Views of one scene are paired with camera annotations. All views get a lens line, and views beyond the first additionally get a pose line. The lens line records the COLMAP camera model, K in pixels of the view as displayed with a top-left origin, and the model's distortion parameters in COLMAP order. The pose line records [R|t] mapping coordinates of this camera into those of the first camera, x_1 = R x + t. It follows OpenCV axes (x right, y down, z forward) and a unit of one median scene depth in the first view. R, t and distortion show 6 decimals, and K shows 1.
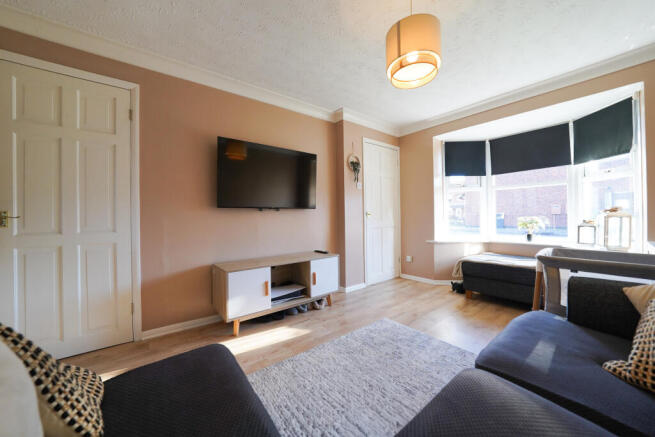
lens RADIAL K [[239.1, 0, 320.8], [0, 239.1, 215.3], [0, 0, 1]] dist [-0.001476, -0.000013]
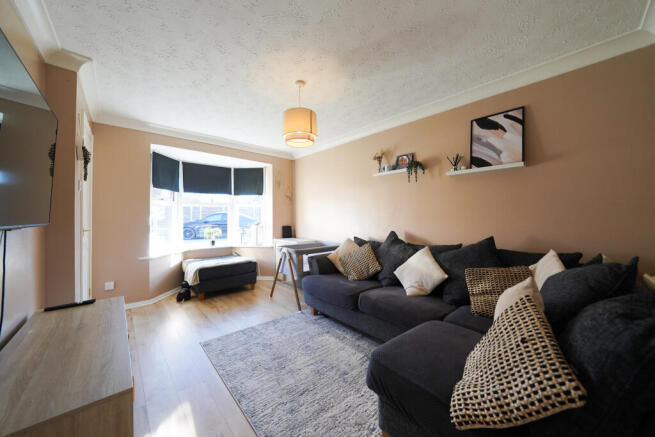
lens RADIAL K [[239.1, 0, 320.8], [0, 239.1, 215.3], [0, 0, 1]] dist [-0.001476, -0.000013]
pose [[-0.034899, 0.023648, 0.999111, -0.625782], [0.000443, 0.999720, -0.023647, -0.040298], [-0.999391, -0.000383, -0.034900, 0.506480]]
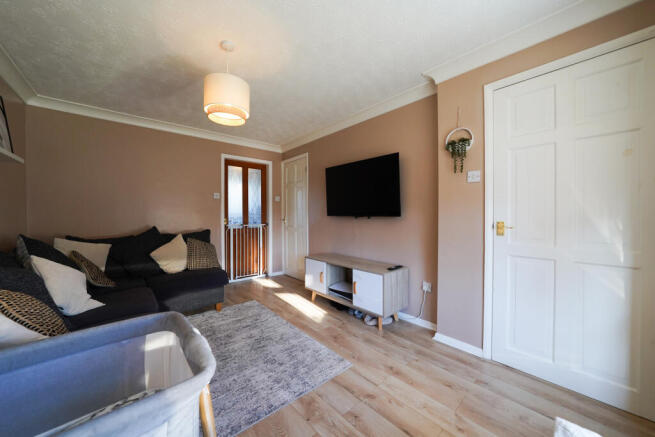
lens RADIAL K [[244.7, 0, 336.7], [0, 244.7, 217.2], [0, 0, 1]] dist [-0.000972, -0.000010]
pose [[0.071559, 0.031374, -0.996943, 0.934777], [0.007454, 0.999460, 0.031988, -0.062059], [0.997409, -0.009721, 0.071286, 0.811250]]
